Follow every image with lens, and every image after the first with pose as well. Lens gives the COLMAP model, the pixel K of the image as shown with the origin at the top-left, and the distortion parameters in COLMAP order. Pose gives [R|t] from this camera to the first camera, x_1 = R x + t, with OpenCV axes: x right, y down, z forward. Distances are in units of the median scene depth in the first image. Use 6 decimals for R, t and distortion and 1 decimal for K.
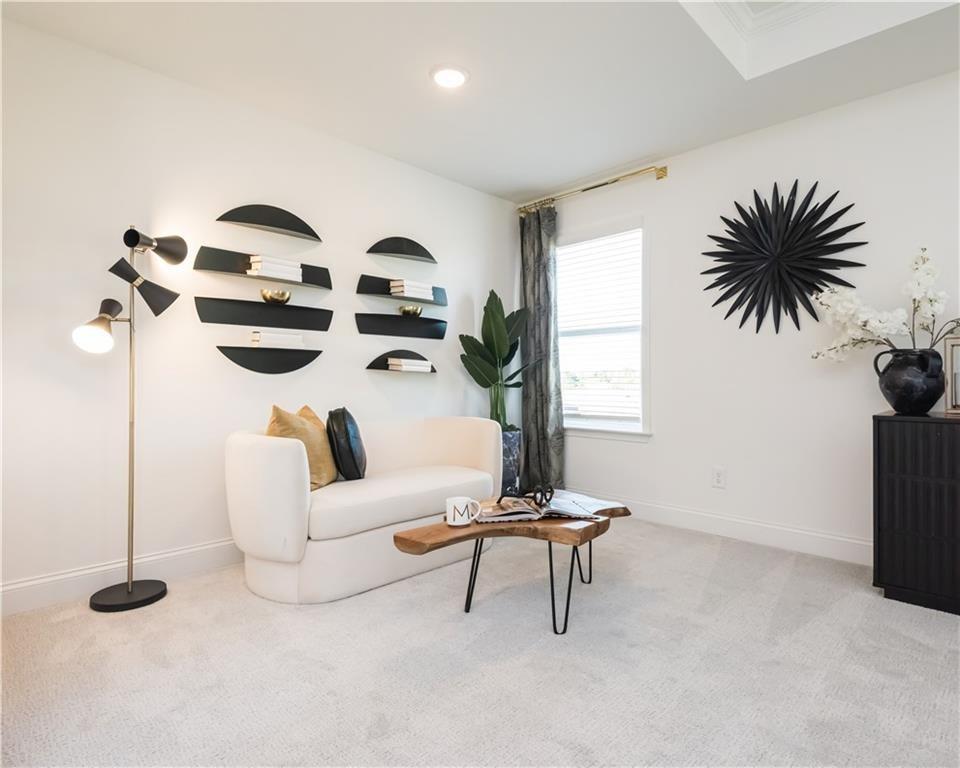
lens RADIAL K [[540.5, 0, 480.0], [0, 540.5, 384.0], [0, 0, 1]] dist [0.027842, -0.000473]
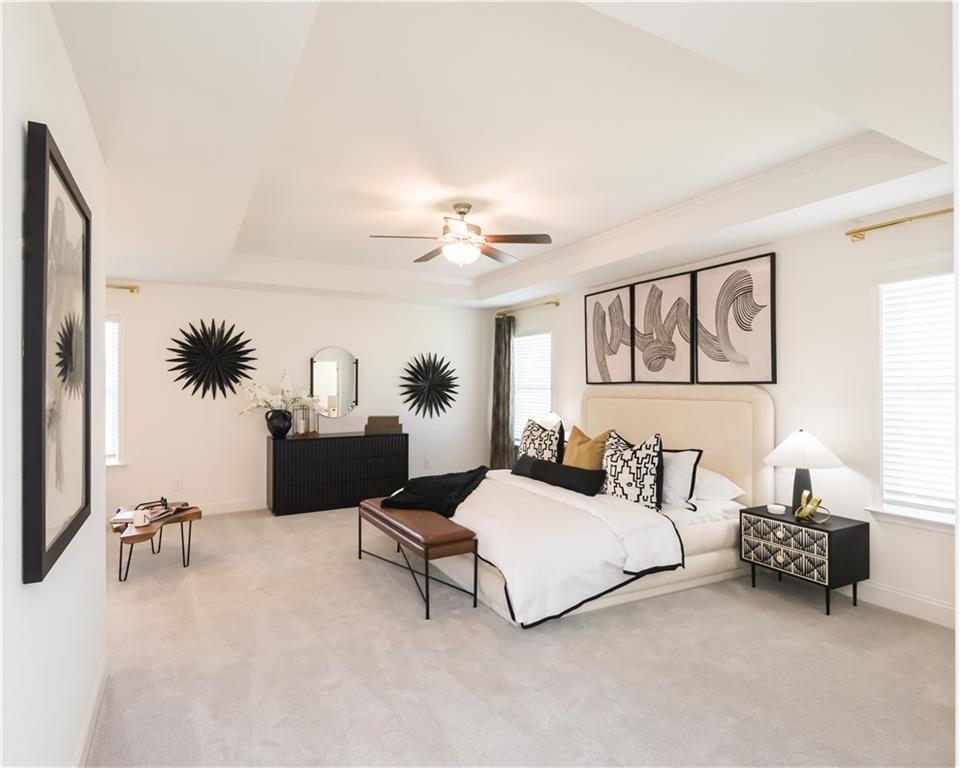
lens RADIAL K [[585.8, 0, 480.0], [0, 585.8, 384.0], [0, 0, 1]] dist [-0.000022, -0.000128]
pose [[0.323160, -0.010626, 0.946285, -1.111099], [0.020021, 0.999790, 0.004390, -0.143554], [-0.946133, 0.017527, 0.323304, -0.528461]]
